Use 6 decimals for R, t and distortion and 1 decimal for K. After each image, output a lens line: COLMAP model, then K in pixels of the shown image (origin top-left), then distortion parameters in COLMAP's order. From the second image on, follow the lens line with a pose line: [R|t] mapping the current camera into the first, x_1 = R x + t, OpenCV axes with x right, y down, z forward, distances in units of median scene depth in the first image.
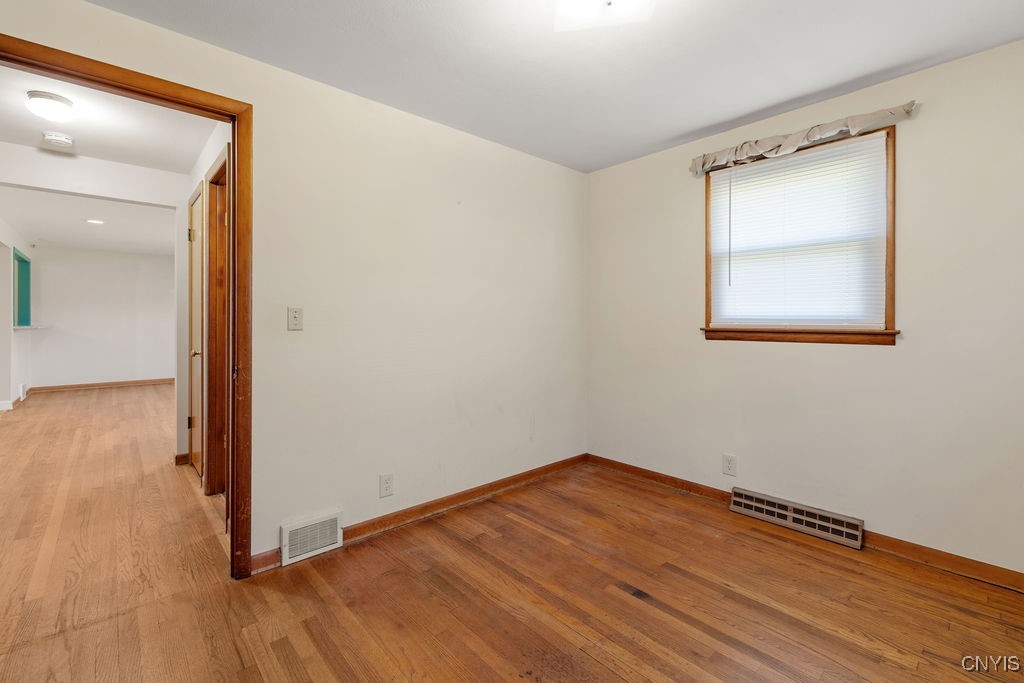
lens RADIAL K [[448.1, 0, 508.6], [0, 448.1, 323.4], [0, 0, 1]] dist [-0.001534, 0.000559]
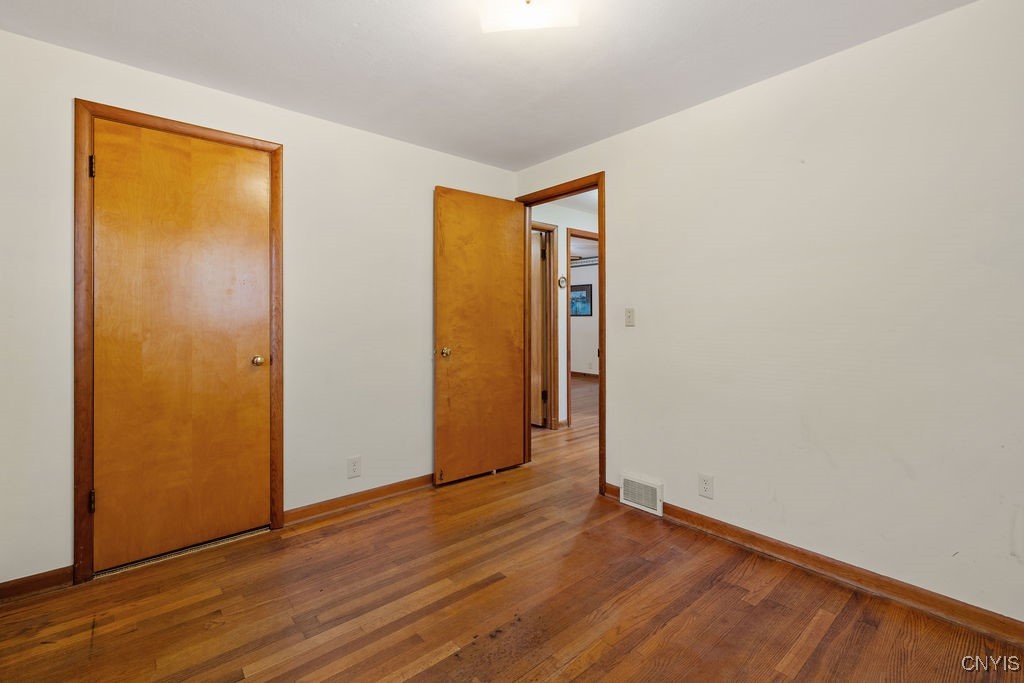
lens RADIAL K [[454.5, 0, 513.9], [0, 454.5, 314.3], [0, 0, 1]] dist [-0.000485, 0.000337]
pose [[-0.012725, -0.011918, -0.999848, 0.749012], [-0.003917, 0.999922, -0.011869, -0.002209], [0.999911, 0.003765, -0.012771, 0.601464]]
